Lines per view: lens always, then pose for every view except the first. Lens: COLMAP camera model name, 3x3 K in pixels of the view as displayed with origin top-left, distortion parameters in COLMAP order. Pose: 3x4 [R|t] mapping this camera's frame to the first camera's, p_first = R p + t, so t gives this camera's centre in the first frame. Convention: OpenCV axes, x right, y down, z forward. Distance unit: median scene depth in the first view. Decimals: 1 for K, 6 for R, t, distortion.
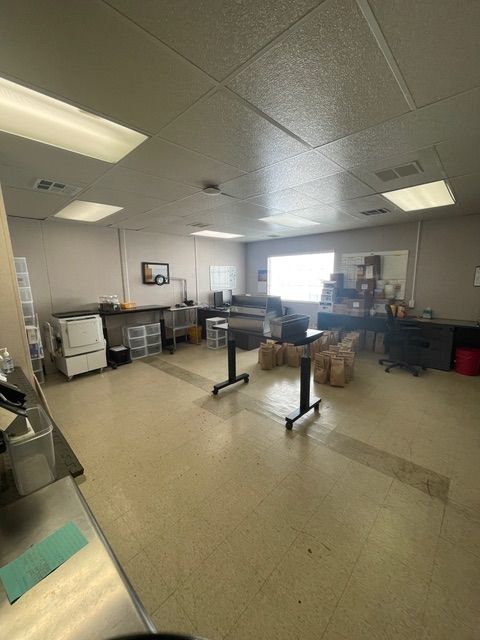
lens RADIAL K [[257.9, 0, 240.5], [0, 257.9, 318.4], [0, 0, 1]] dist [-0.000187, -0.001833]
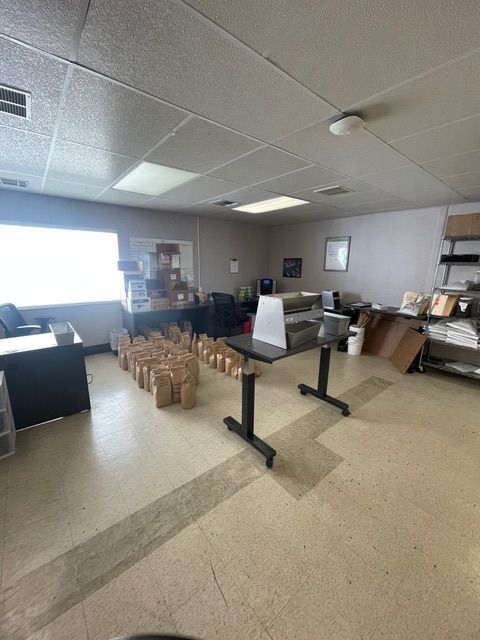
lens RADIAL K [[257.9, 0, 240.5], [0, 257.9, 318.4], [0, 0, 1]] dist [-0.000187, -0.001833]
pose [[0.126398, -0.199575, 0.971696, -0.437660], [0.145112, 0.972735, 0.180912, -0.113322], [-0.981308, 0.118138, 0.151912, 0.655518]]
